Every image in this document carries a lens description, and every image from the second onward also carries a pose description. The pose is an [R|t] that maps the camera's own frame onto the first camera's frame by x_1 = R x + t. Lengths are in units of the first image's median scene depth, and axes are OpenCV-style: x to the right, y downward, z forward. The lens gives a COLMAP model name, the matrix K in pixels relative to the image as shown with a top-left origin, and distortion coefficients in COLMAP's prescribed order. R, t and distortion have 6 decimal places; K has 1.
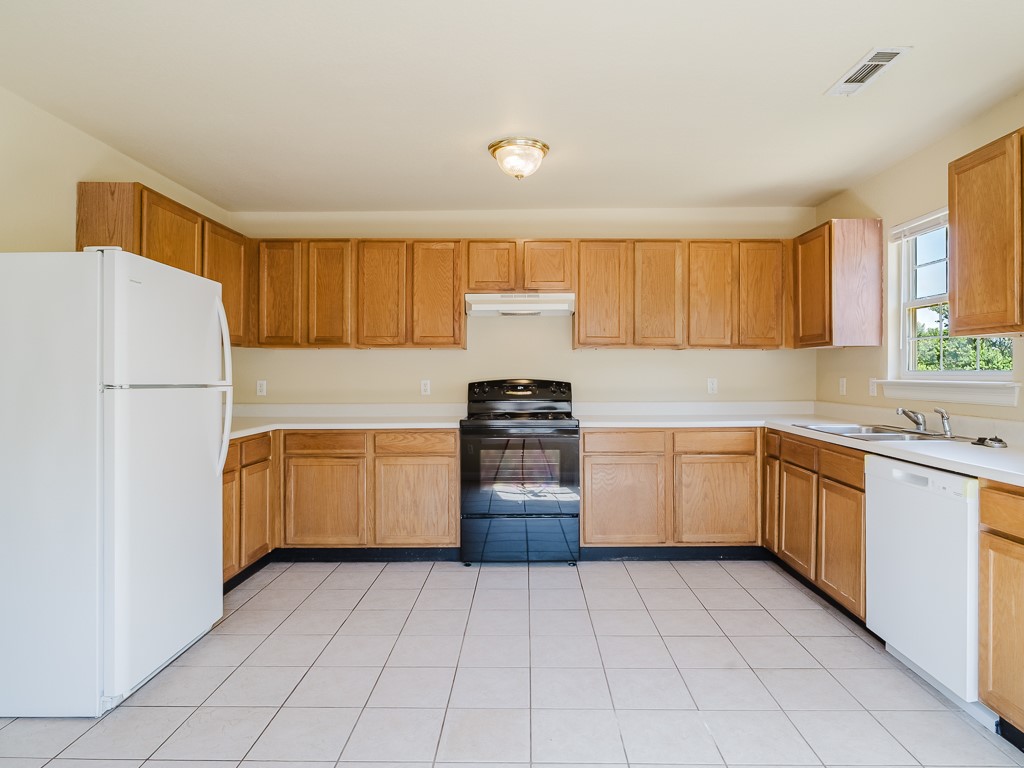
lens RADIAL K [[604.6, 0, 515.8], [0, 604.6, 371.3], [0, 0, 1]] dist [-0.006021, -0.001484]
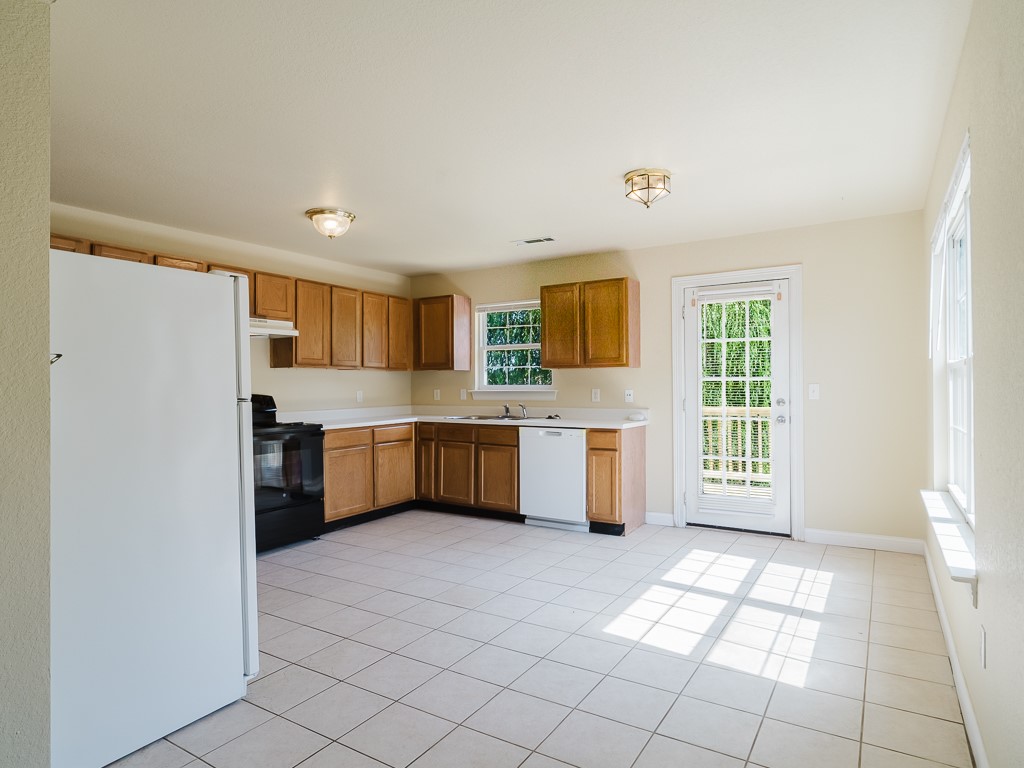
lens RADIAL K [[599.1, 0, 512.0], [0, 599.1, 384.0], [0, 0, 1]] dist [-0.002609, -0.000680]
pose [[0.519283, -0.001467, 0.854601, -0.771986], [0.006195, 0.999979, -0.002048, 0.000757], [-0.854580, 0.006358, 0.519281, -0.001408]]
